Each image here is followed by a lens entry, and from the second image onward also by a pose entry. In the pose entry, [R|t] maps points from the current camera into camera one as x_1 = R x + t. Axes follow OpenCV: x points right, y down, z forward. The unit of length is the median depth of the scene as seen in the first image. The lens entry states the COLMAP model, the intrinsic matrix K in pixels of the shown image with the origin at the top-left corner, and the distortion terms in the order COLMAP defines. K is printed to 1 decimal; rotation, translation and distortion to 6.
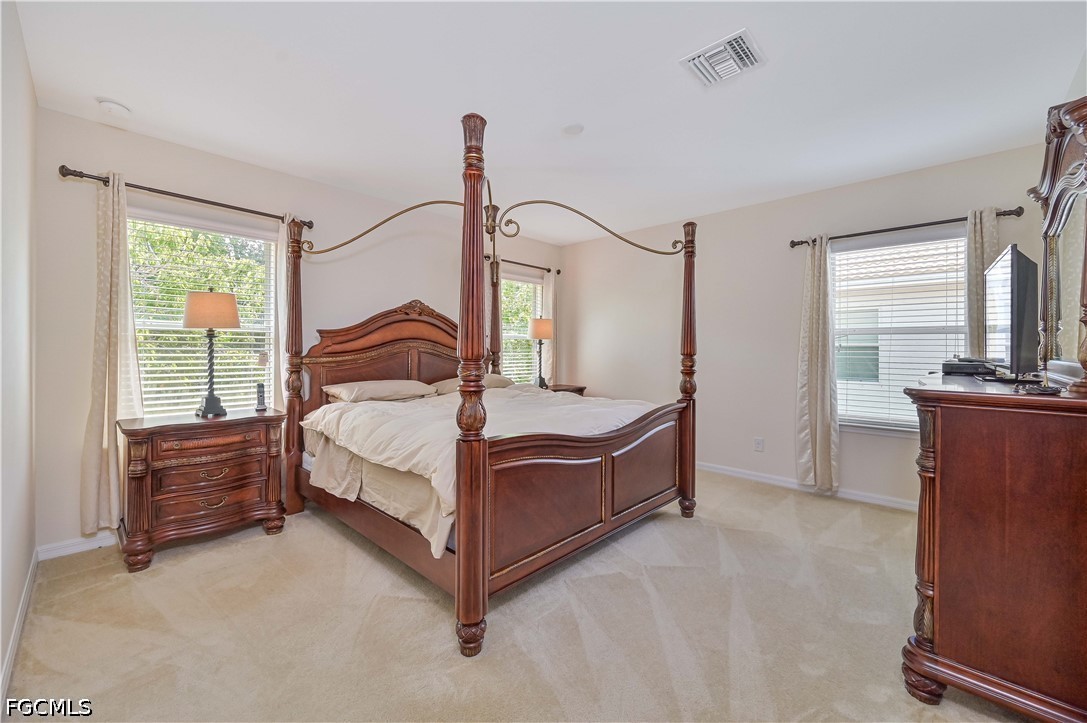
lens RADIAL K [[439.4, 0, 545.9], [0, 439.4, 356.4], [0, 0, 1]] dist [0.004116, 0.000017]
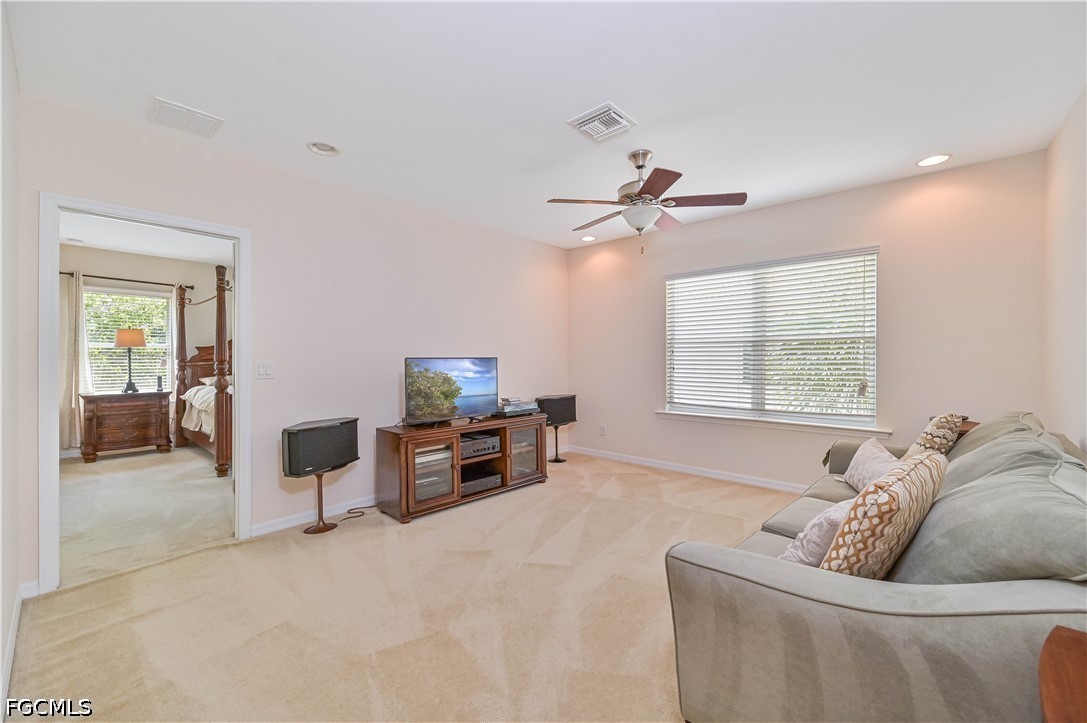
lens RADIAL K [[439.4, 0, 549.8], [0, 439.4, 365.1], [0, 0, 1]] dist [0.004116, 0.000017]
pose [[0.999449, -0.003812, 0.032959, 1.003610], [0.003573, 0.999967, 0.007311, 0.007803], [-0.032986, -0.007189, 0.999430, -0.980513]]
